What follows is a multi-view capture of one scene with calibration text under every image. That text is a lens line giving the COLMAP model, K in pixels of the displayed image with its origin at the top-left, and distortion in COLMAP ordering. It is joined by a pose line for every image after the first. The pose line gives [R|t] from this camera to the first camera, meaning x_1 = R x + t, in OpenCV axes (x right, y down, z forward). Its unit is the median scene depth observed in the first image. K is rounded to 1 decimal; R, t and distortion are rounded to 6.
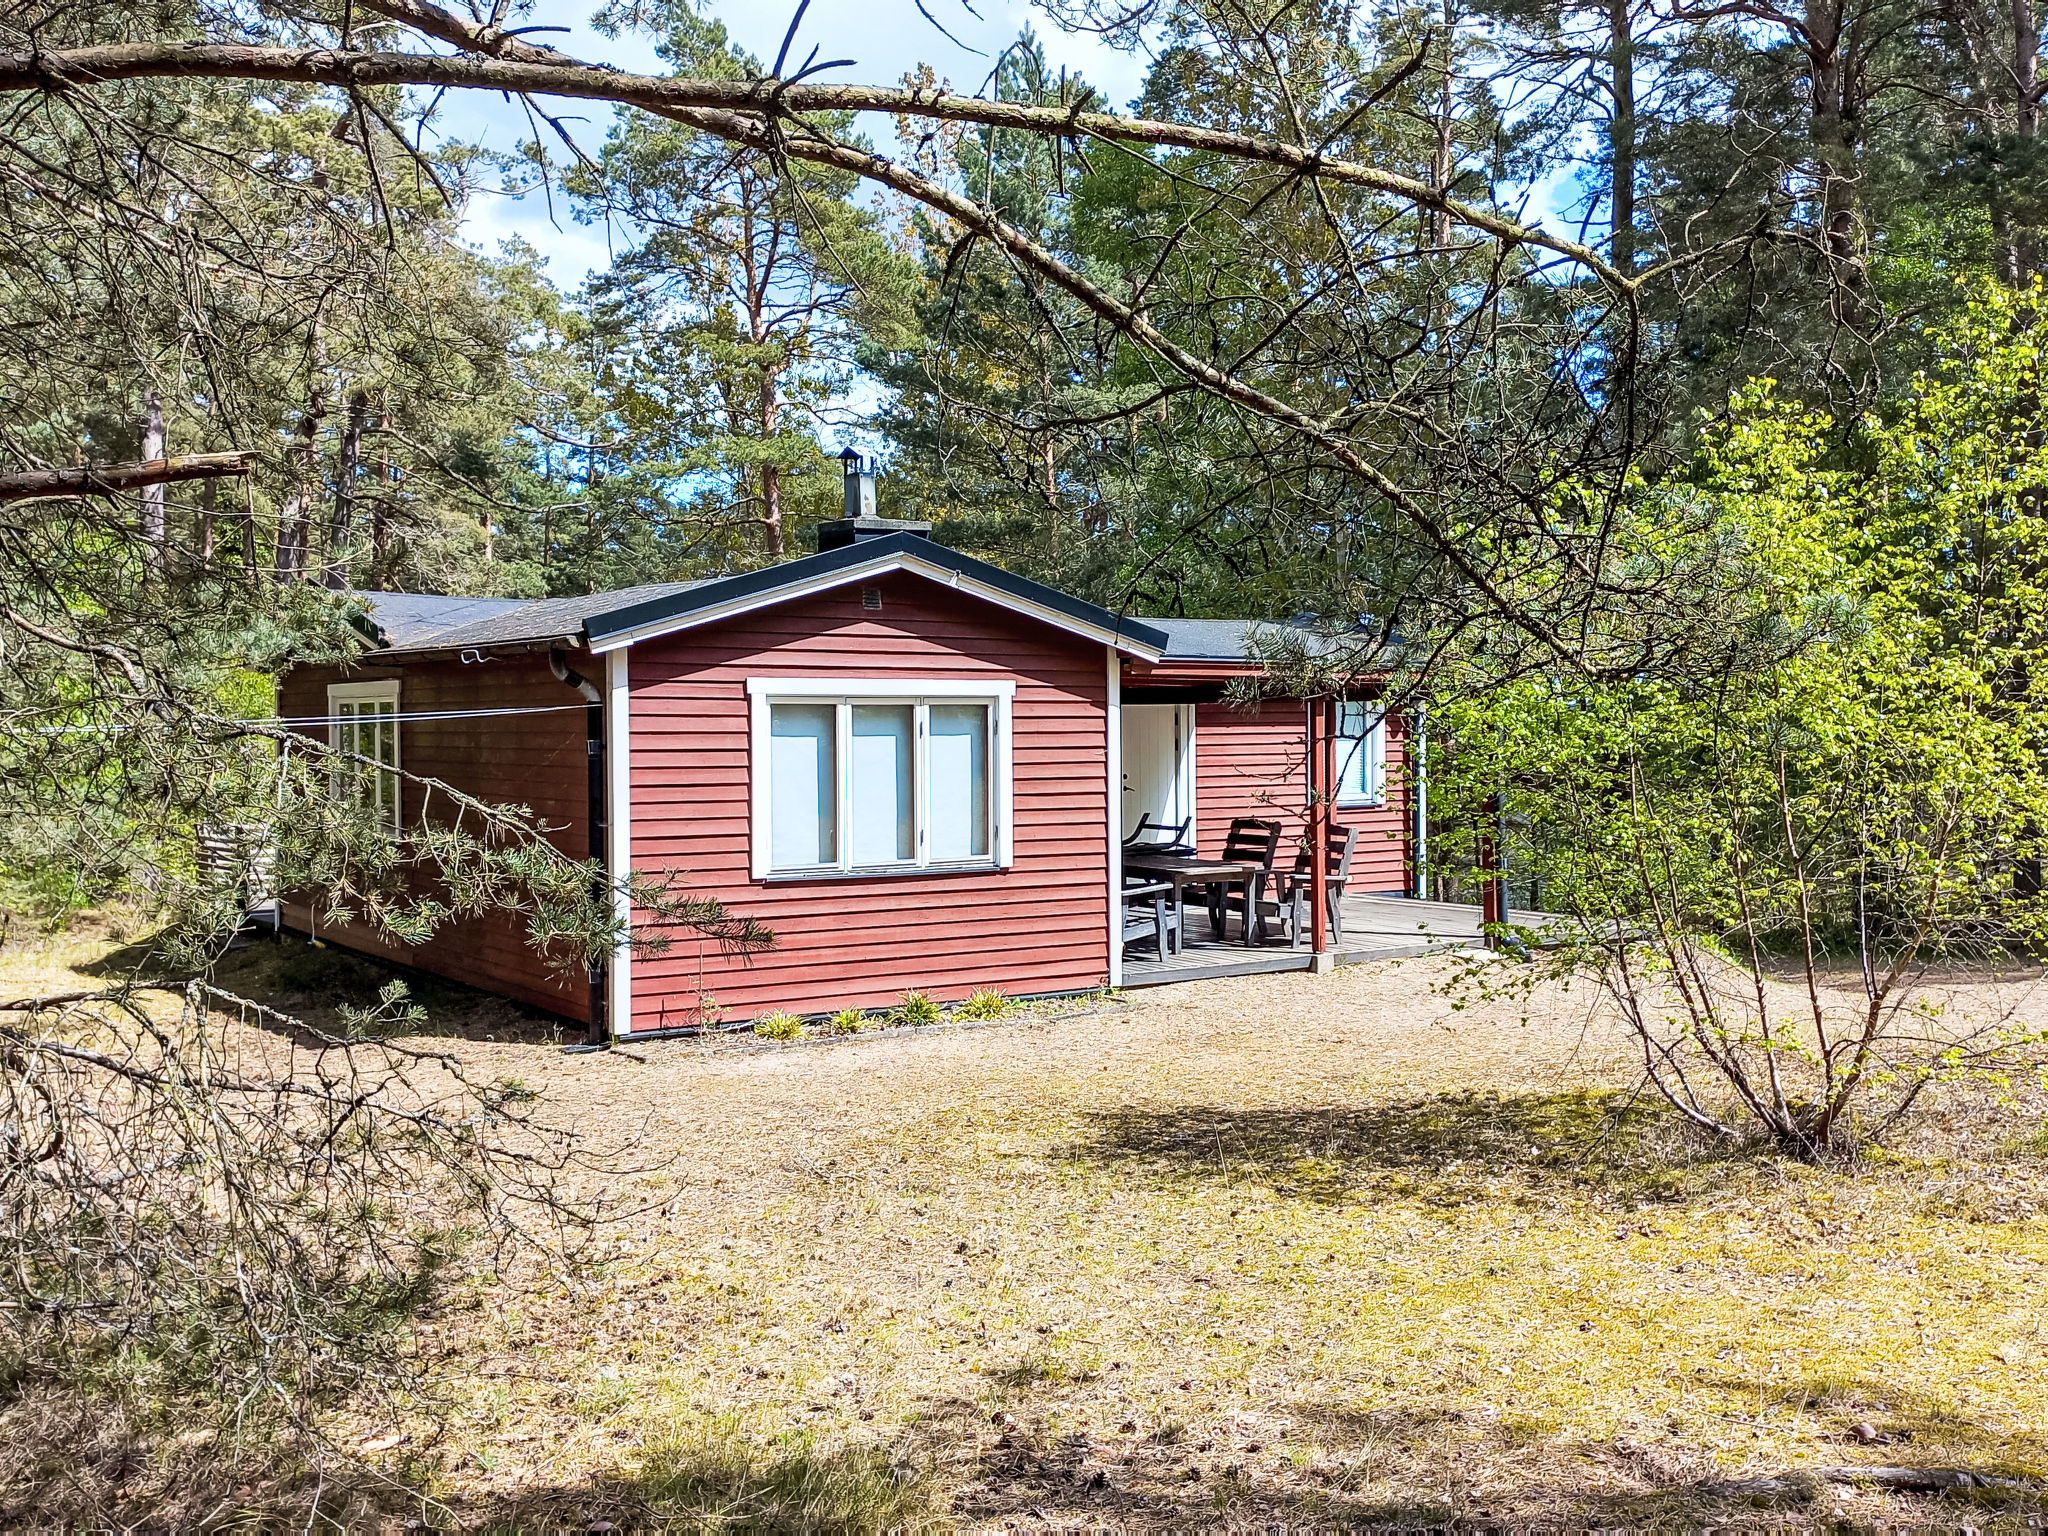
lens RADIAL K [[1892.6, 0, 1027.8], [0, 1892.6, 810.9], [0, 0, 1]] dist [0.087450, -0.177861]
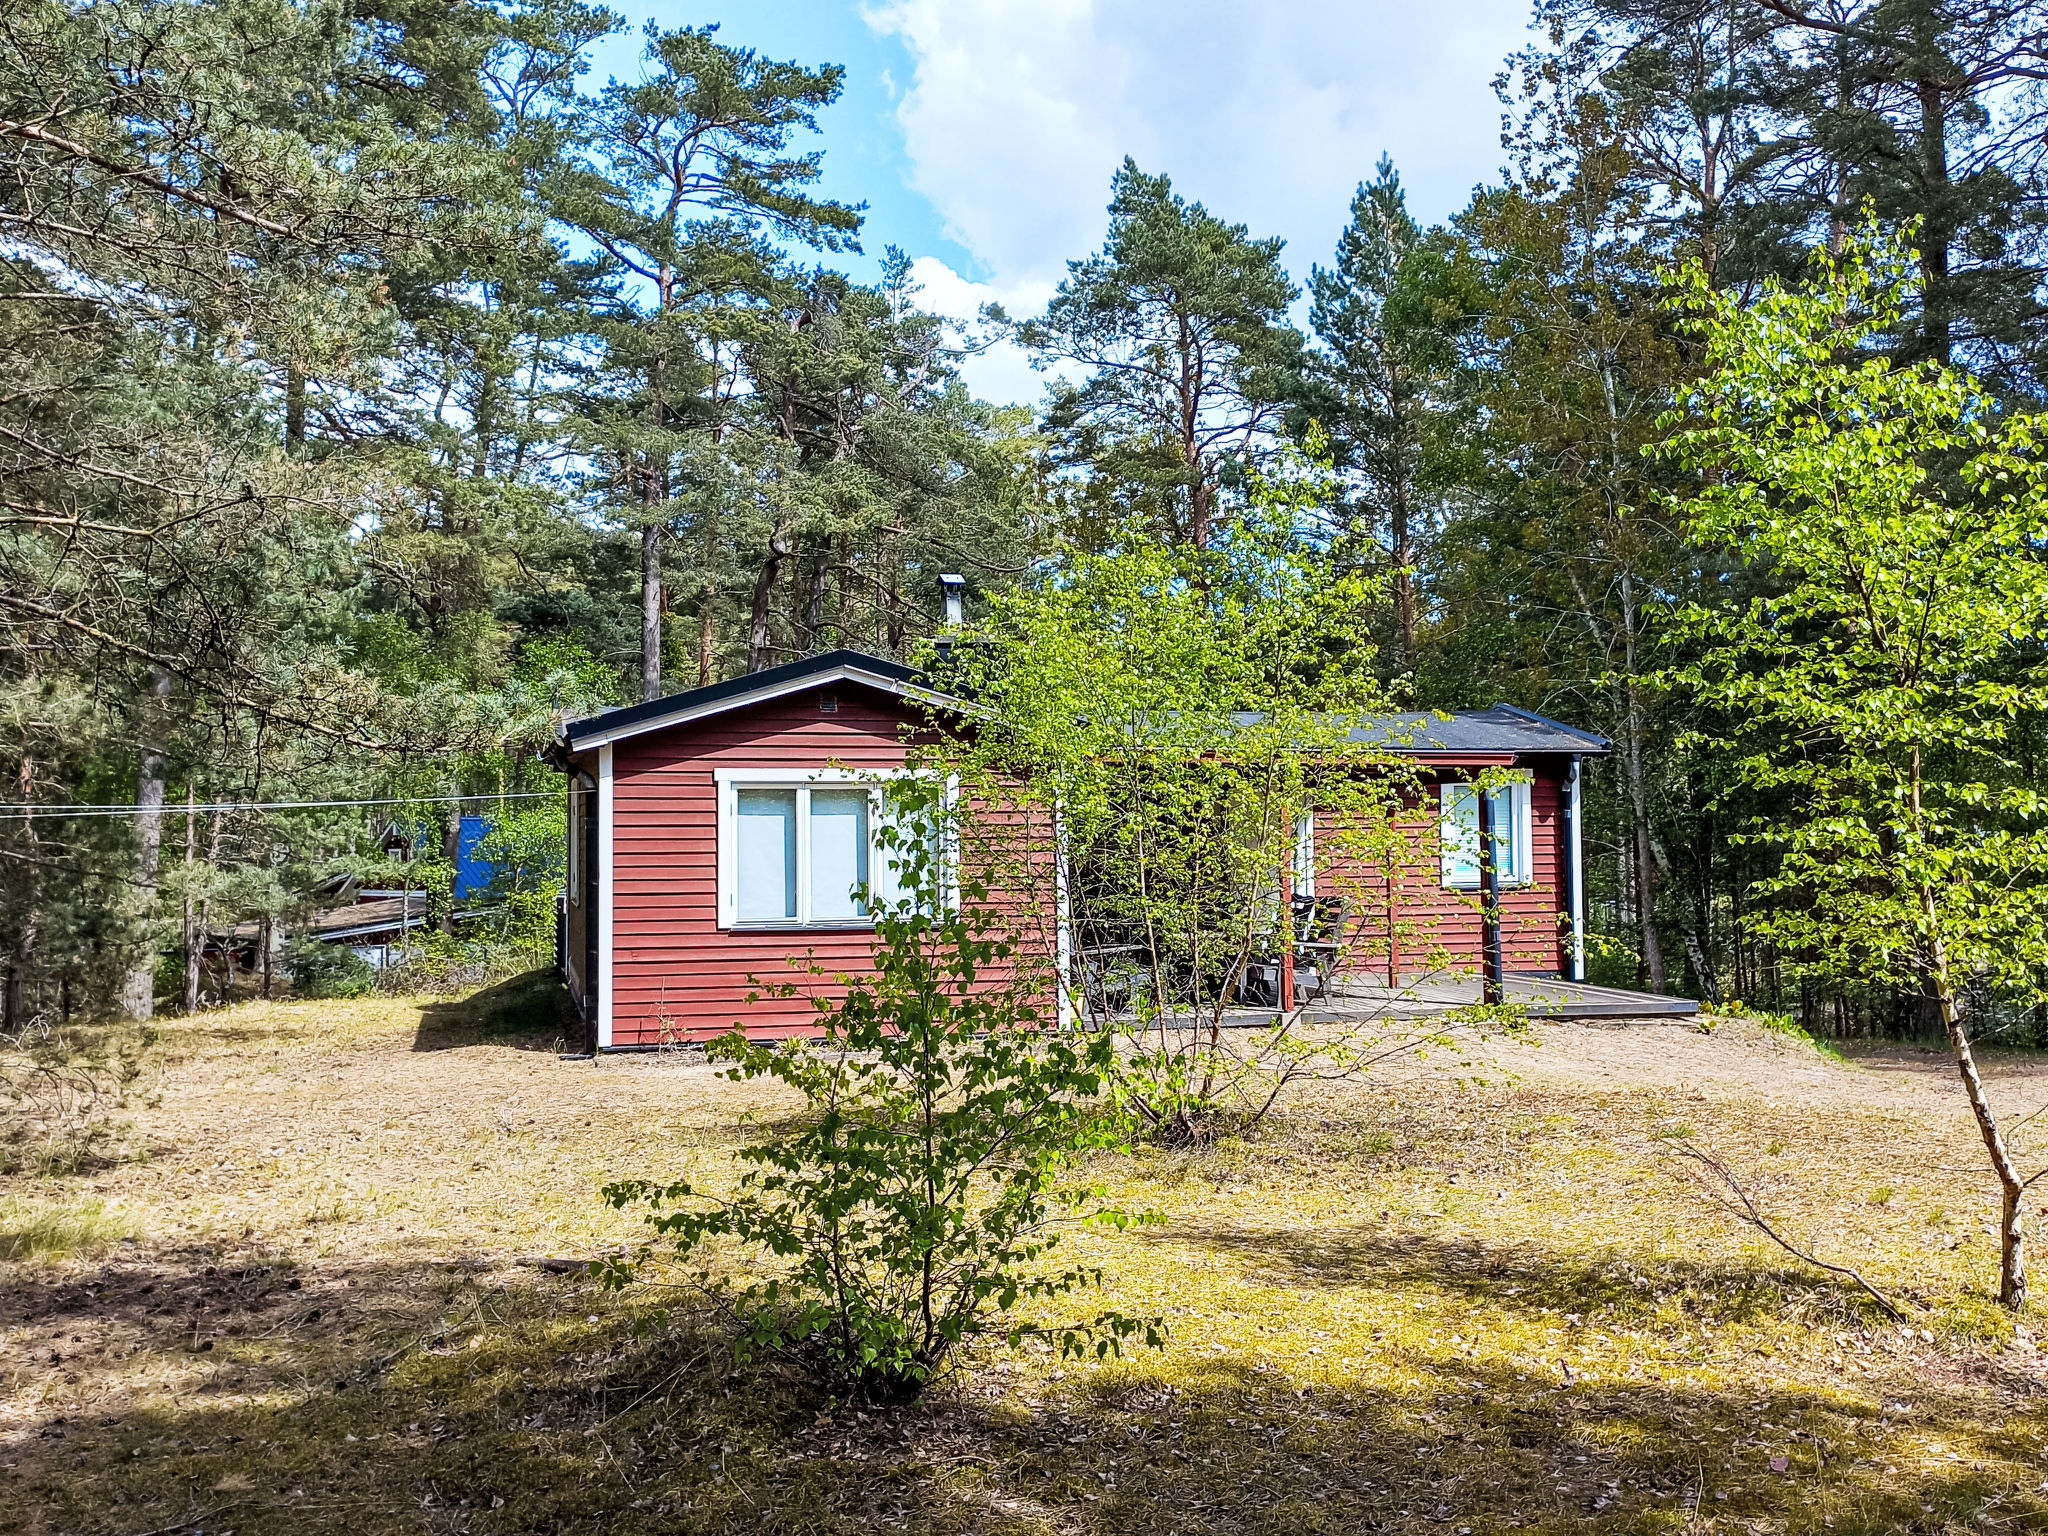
lens RADIAL K [[1892.6, 0, 1027.8], [0, 1892.6, 810.9], [0, 0, 1]] dist [0.087450, -0.177861]
pose [[0.933065, -0.005201, -0.359669, 0.493072], [-0.013329, 0.998709, -0.049019, 0.016928], [0.359460, 0.050532, 0.931791, -0.098076]]
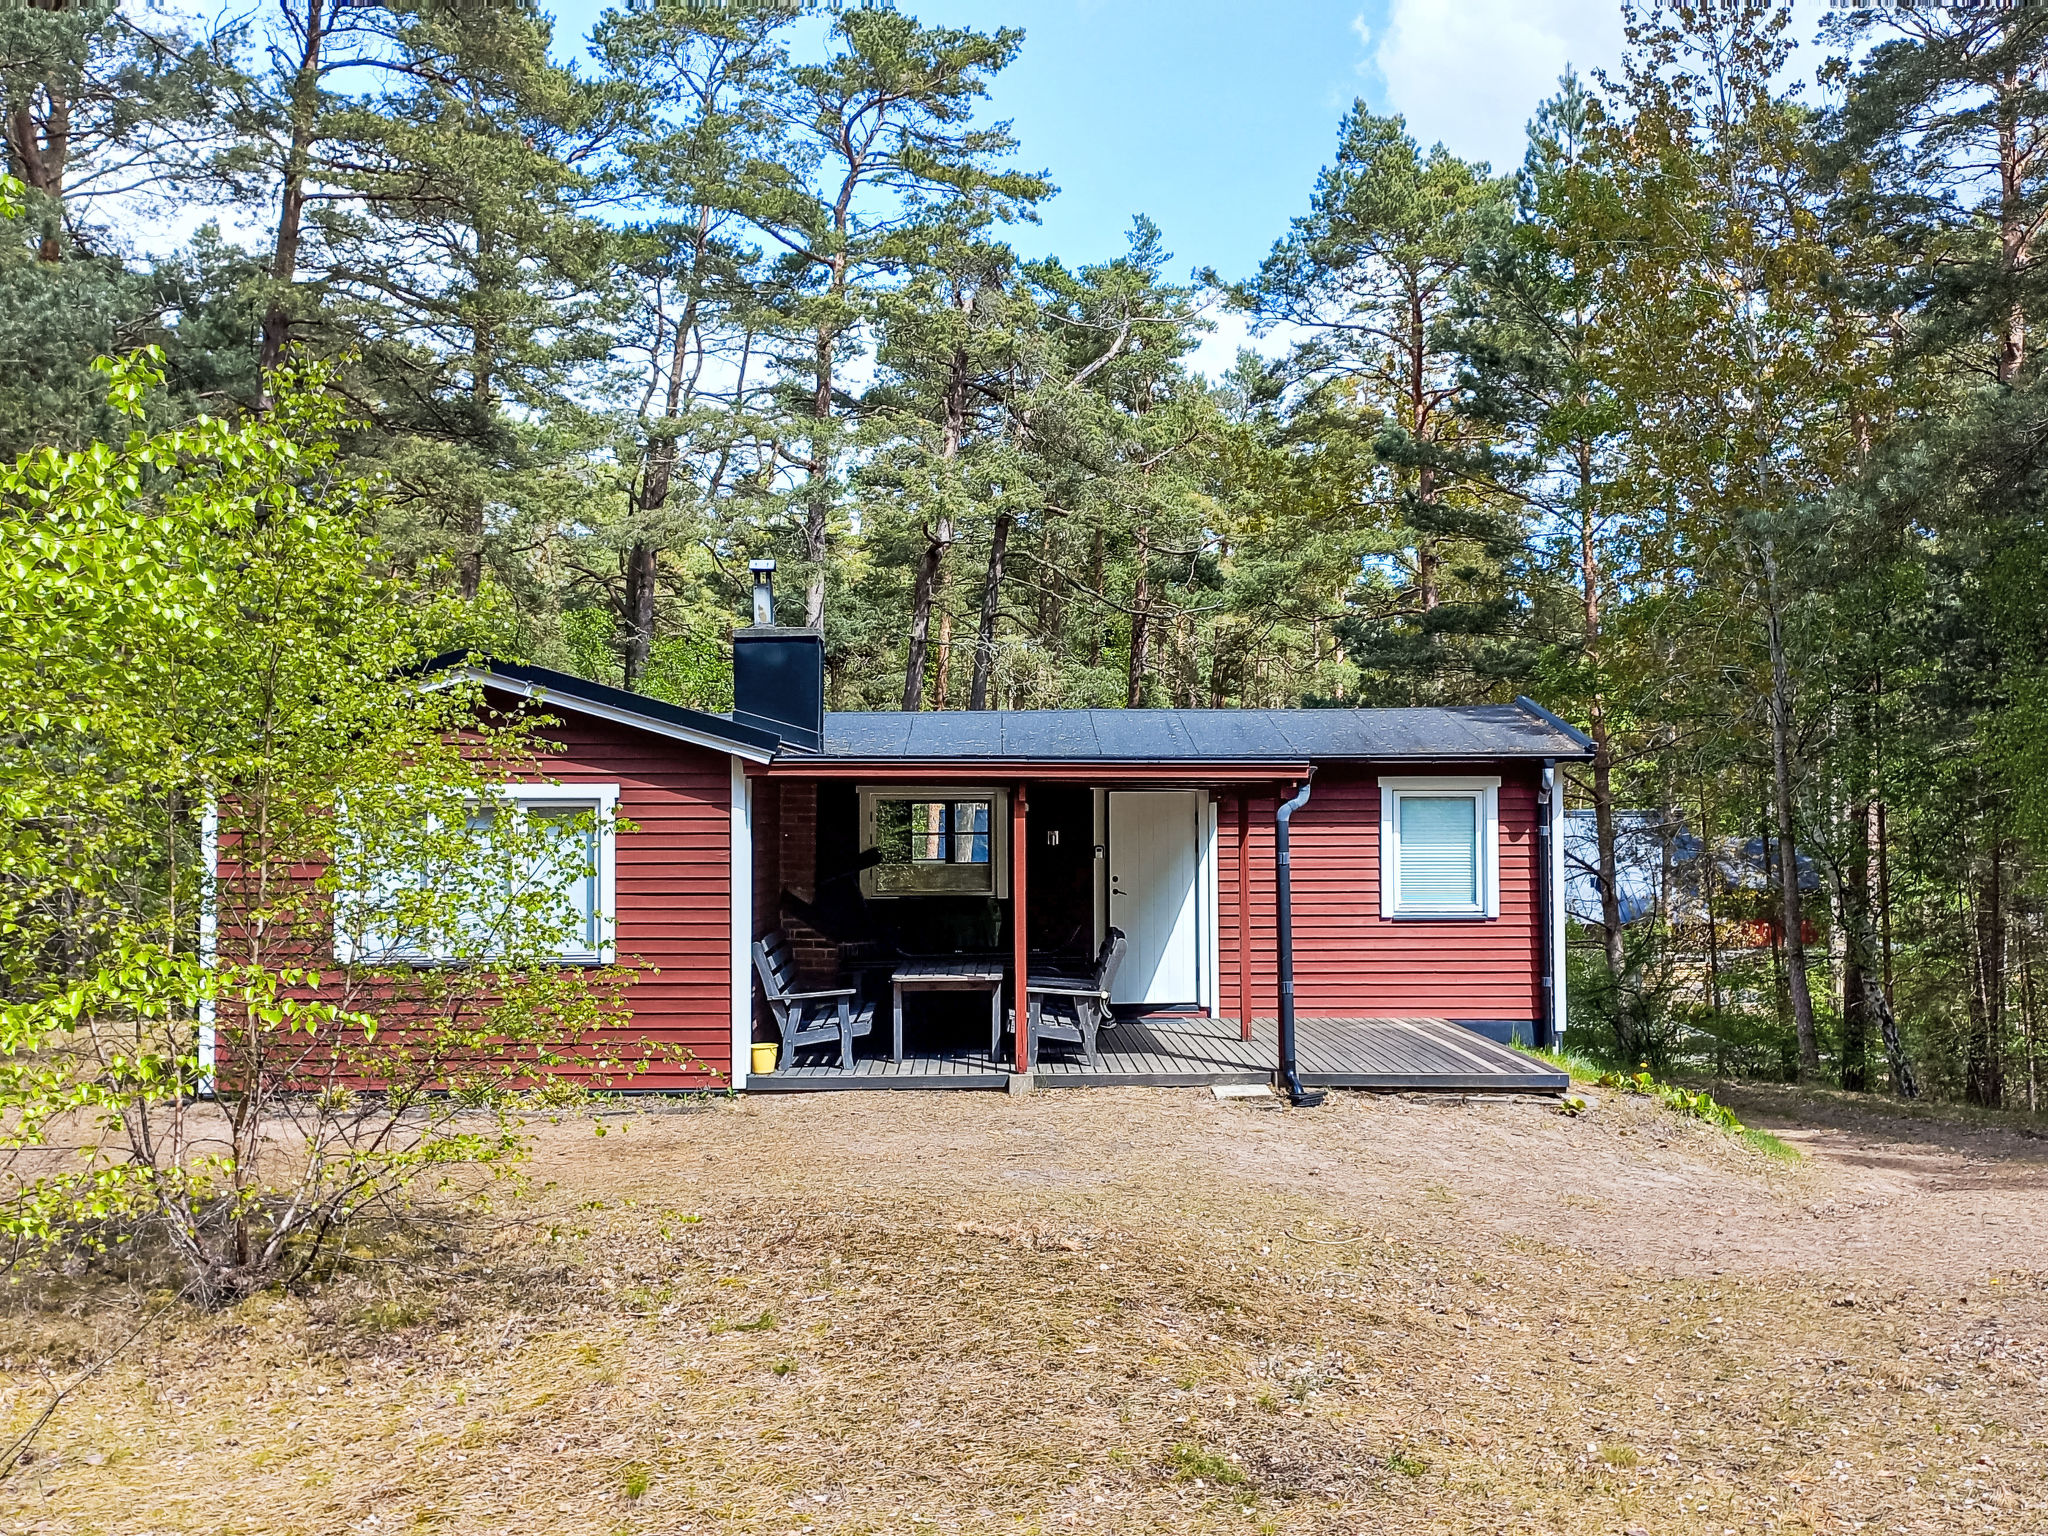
lens RADIAL K [[1892.6, 0, 1027.8], [0, 1892.6, 810.9], [0, 0, 1]] dist [0.087450, -0.177861]
pose [[0.822873, 0.001864, -0.568222, 0.819376], [-0.027601, 0.998945, -0.036693, -0.022883], [0.567554, 0.045877, 0.822057, 0.284969]]
